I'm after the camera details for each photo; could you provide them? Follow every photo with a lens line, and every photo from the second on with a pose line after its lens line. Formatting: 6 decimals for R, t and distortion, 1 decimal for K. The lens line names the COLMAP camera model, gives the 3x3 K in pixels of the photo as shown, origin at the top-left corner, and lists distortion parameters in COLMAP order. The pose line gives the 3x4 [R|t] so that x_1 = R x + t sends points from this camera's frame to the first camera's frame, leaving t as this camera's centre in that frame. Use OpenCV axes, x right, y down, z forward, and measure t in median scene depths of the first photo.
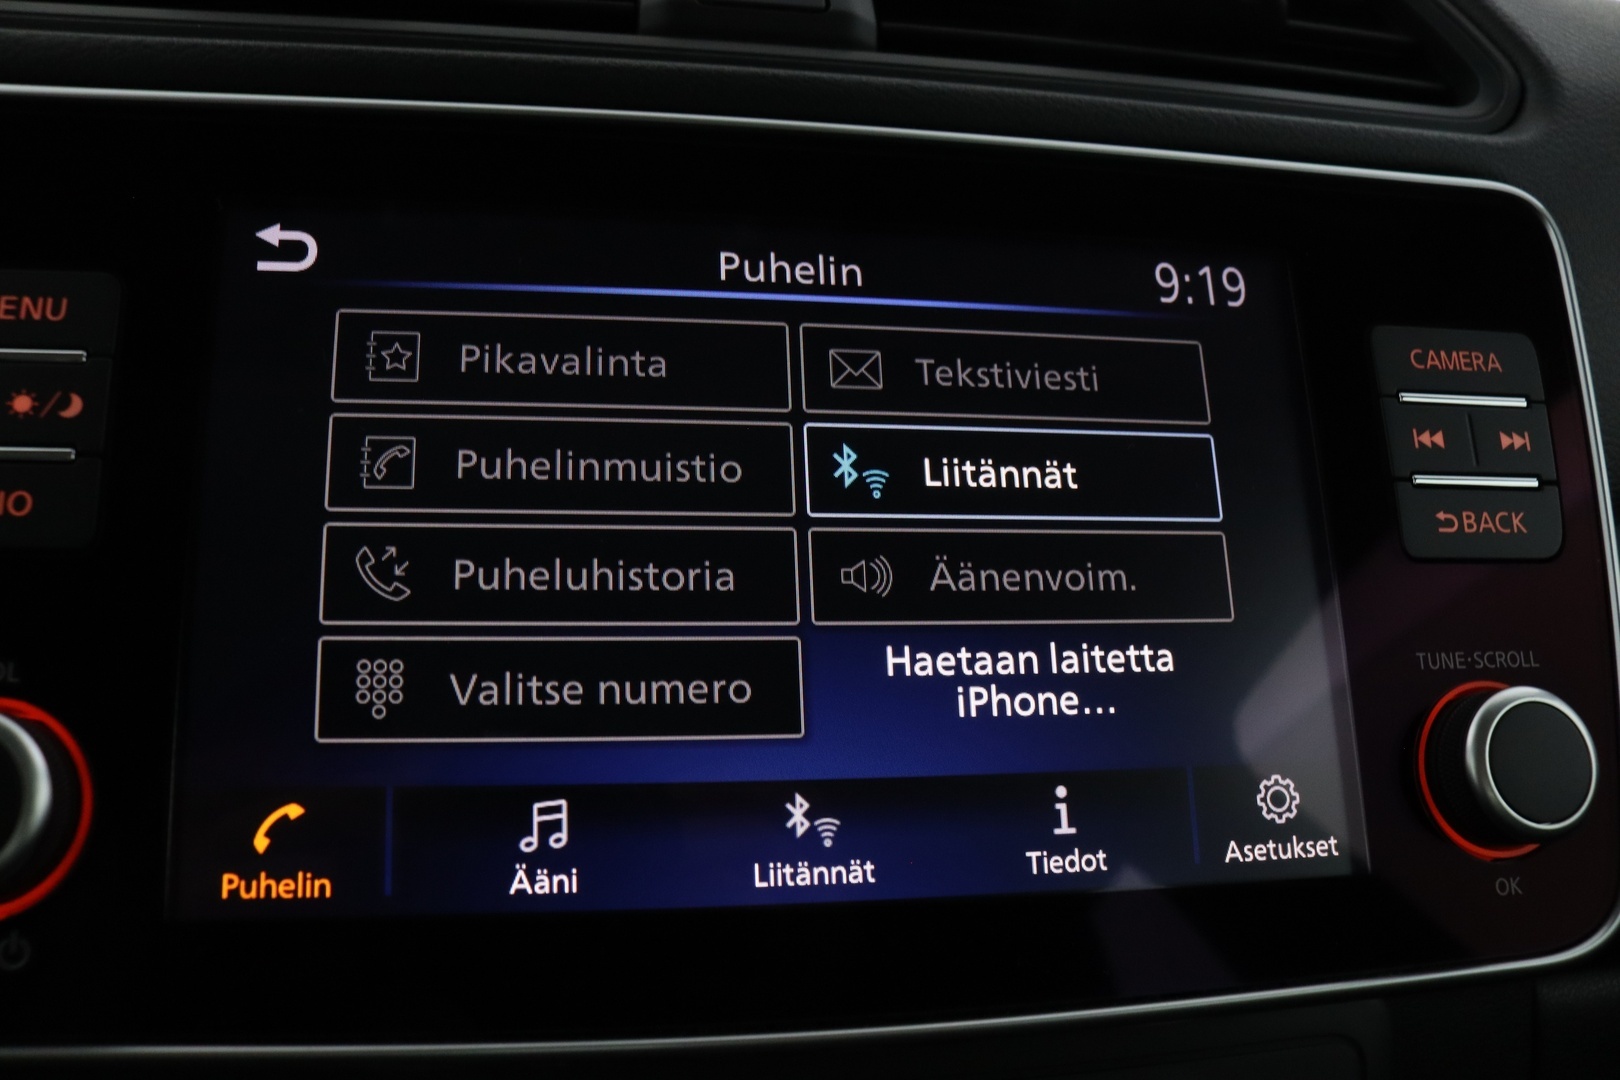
lens RADIAL K [[1337.3, 0, 810.0], [0, 1337.3, 540.0], [0, 0, 1]] dist [-0.172411, 0.149808]
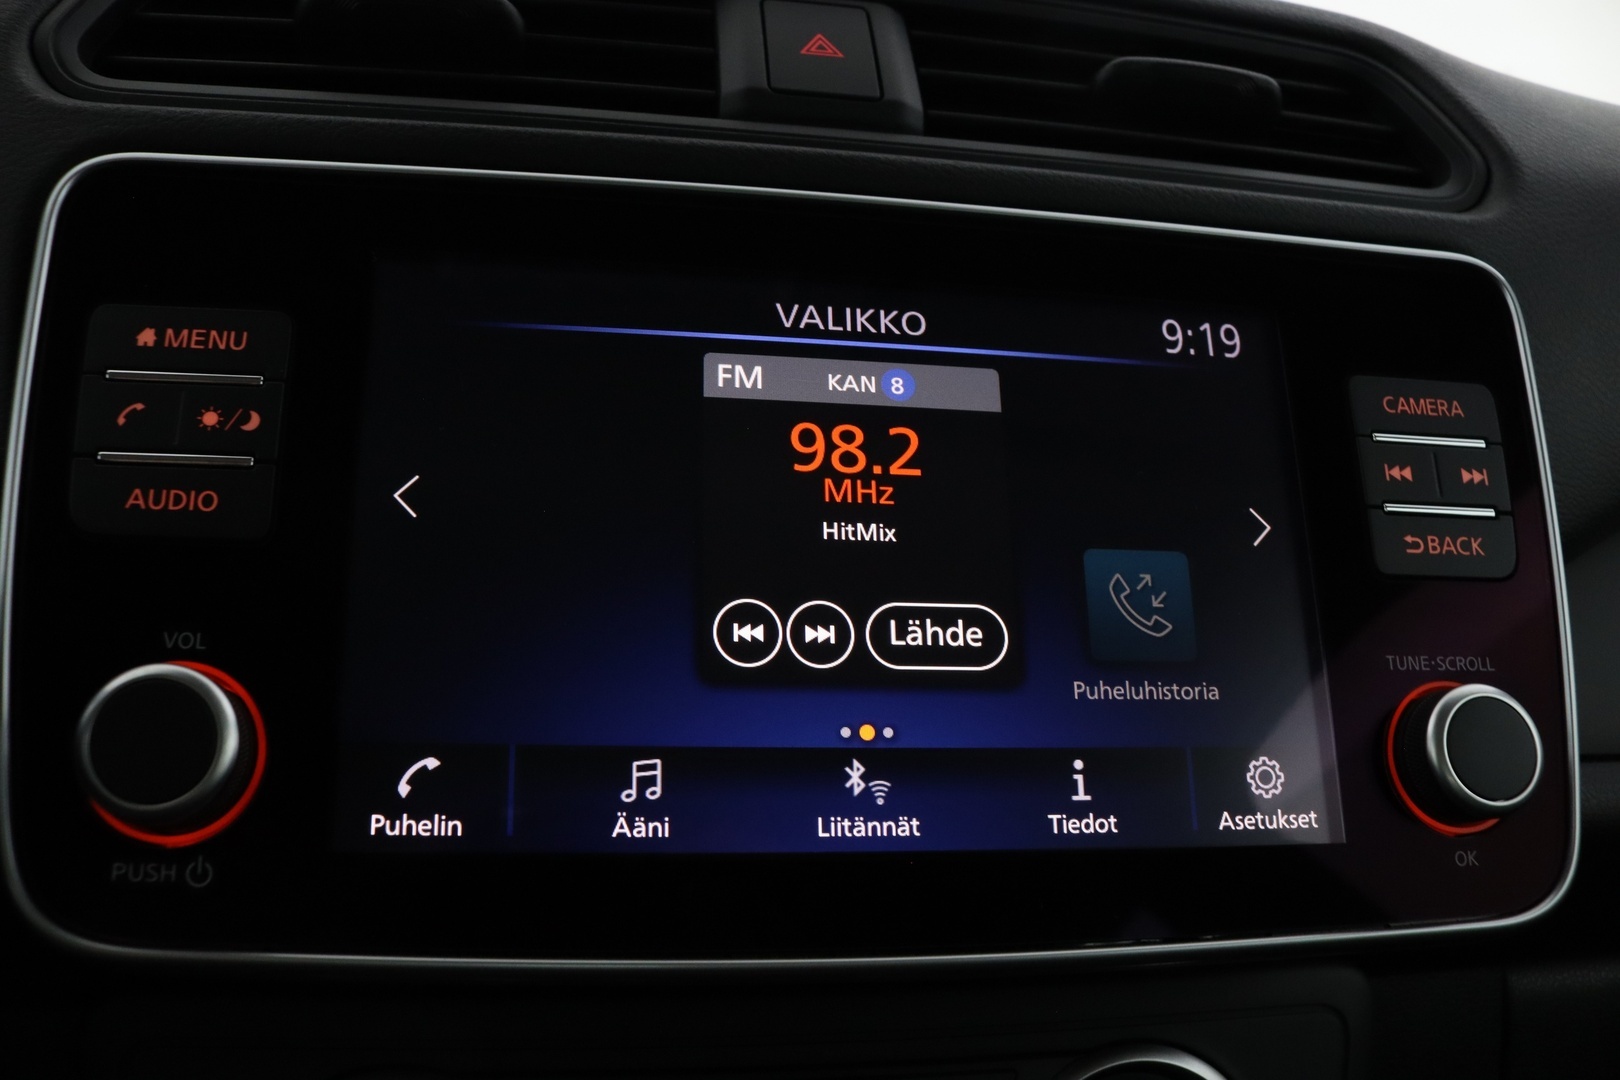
lens RADIAL K [[1339.4, 0, 808.7], [0, 1339.4, 565.2], [0, 0, 1]] dist [-0.168436, 0.146913]
pose [[0.999826, 0.014456, -0.011754, -0.036363], [-0.014853, 0.999297, -0.034431, 0.055924], [0.011248, 0.034599, 0.999338, -0.176457]]
